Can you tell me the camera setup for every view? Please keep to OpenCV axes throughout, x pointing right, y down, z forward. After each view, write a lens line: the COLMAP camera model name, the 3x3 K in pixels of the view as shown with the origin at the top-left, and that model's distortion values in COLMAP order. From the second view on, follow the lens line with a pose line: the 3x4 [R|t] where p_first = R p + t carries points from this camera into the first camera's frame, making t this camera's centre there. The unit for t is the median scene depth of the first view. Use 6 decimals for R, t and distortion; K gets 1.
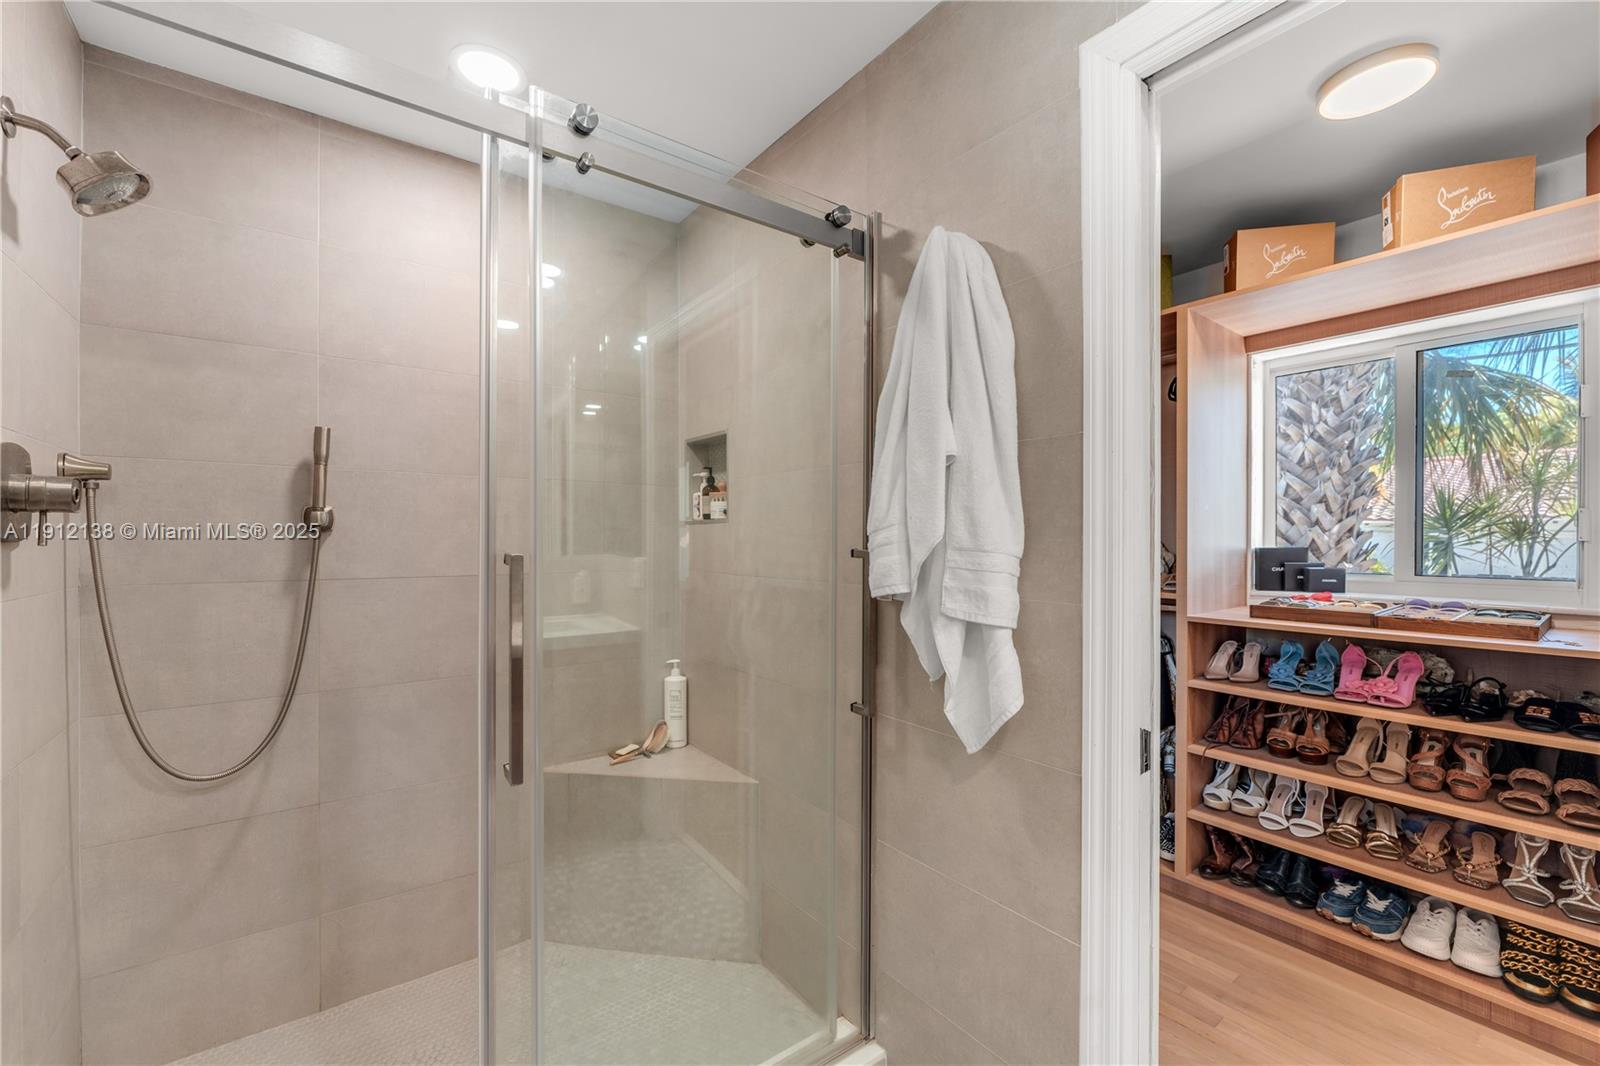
lens RADIAL K [[715.1, 0, 803.3], [0, 715.1, 529.0], [0, 0, 1]] dist [-0.008708, 0.001326]
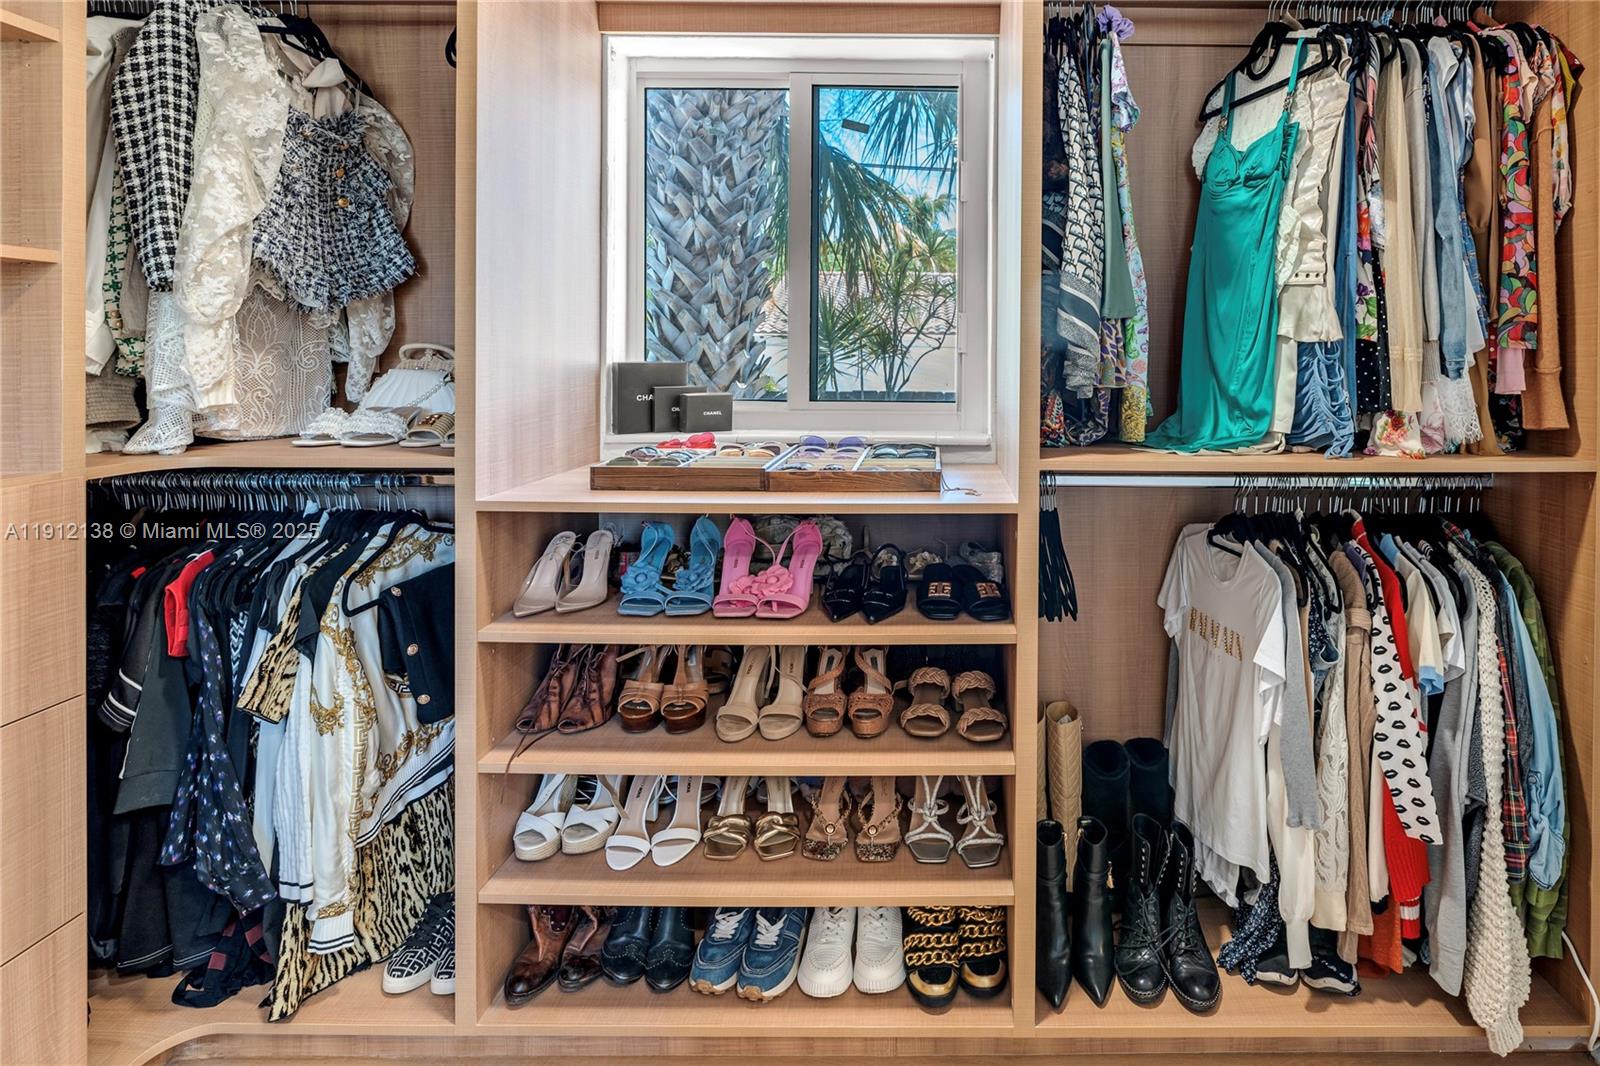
lens RADIAL K [[677.1, 0, 799.1], [0, 677.1, 536.7], [0, 0, 1]] dist [-0.000459, 0.000147]
pose [[0.752620, -0.167751, 0.636729, 0.433723], [-0.011854, 0.963395, 0.267824, 0.015051], [-0.658349, -0.209117, 0.723082, 0.533851]]
